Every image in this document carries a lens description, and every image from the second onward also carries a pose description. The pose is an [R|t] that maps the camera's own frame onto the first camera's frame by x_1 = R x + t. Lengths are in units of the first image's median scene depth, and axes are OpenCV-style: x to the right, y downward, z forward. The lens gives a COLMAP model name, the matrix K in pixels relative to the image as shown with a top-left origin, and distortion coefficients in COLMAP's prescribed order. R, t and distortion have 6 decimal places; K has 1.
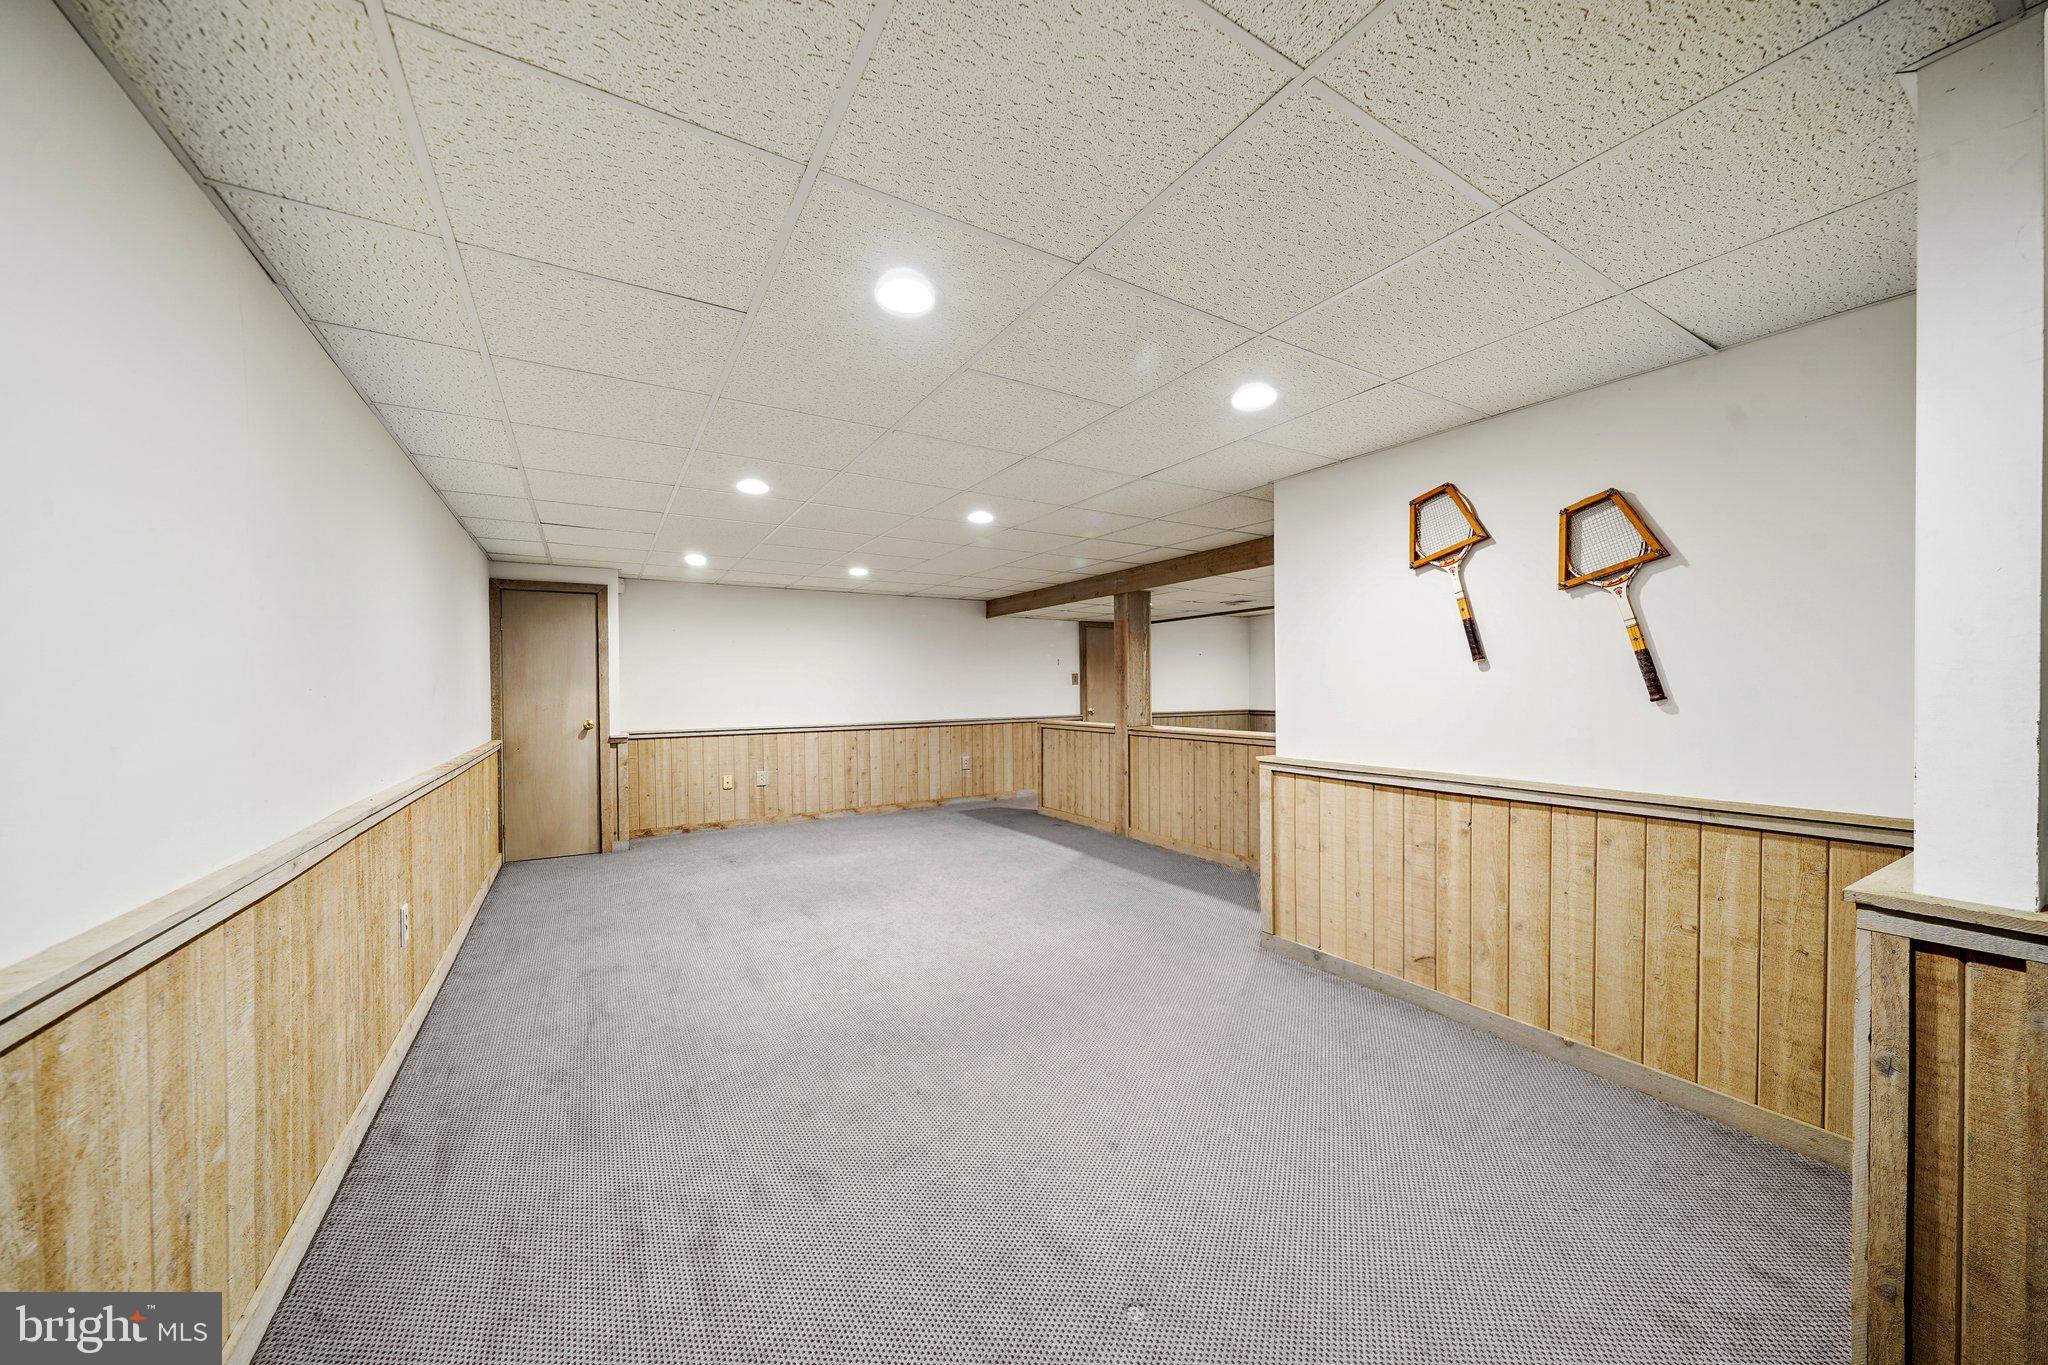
lens RADIAL K [[713.7, 0, 1023.8], [0, 713.7, 689.2], [0, 0, 1]] dist [-0.007048, 0.000212]
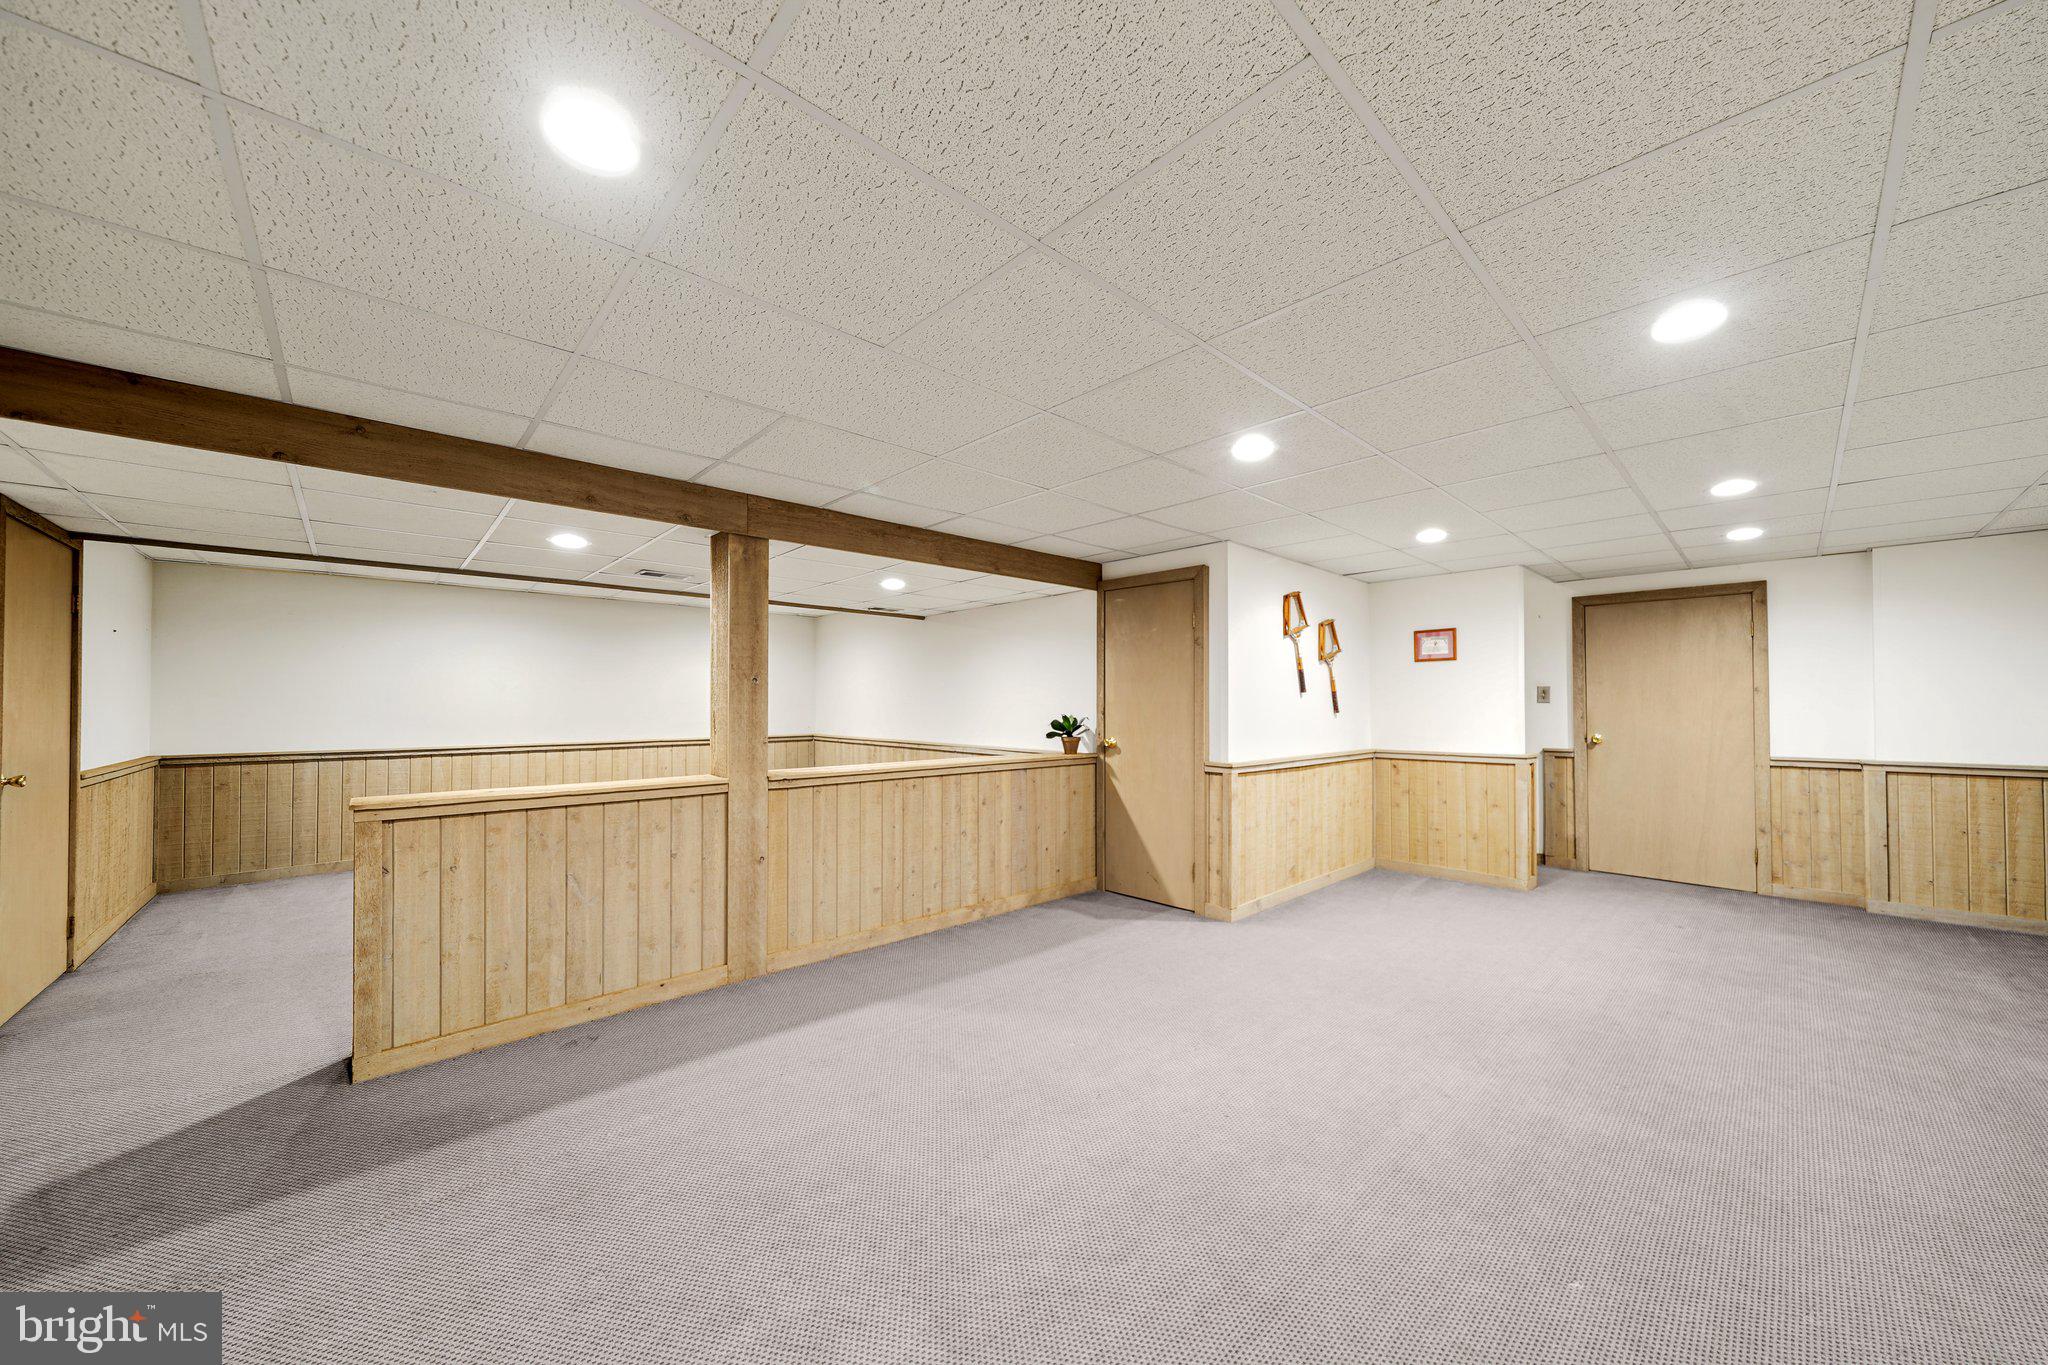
lens RADIAL K [[713.7, 0, 1025.7], [0, 713.7, 692.7], [0, 0, 1]] dist [-0.007048, 0.000212]
pose [[-0.193206, 0.026962, 0.980788, -0.481455], [0.004266, 0.999636, -0.026640, 0.003207], [-0.981149, -0.000962, -0.193250, 0.974607]]
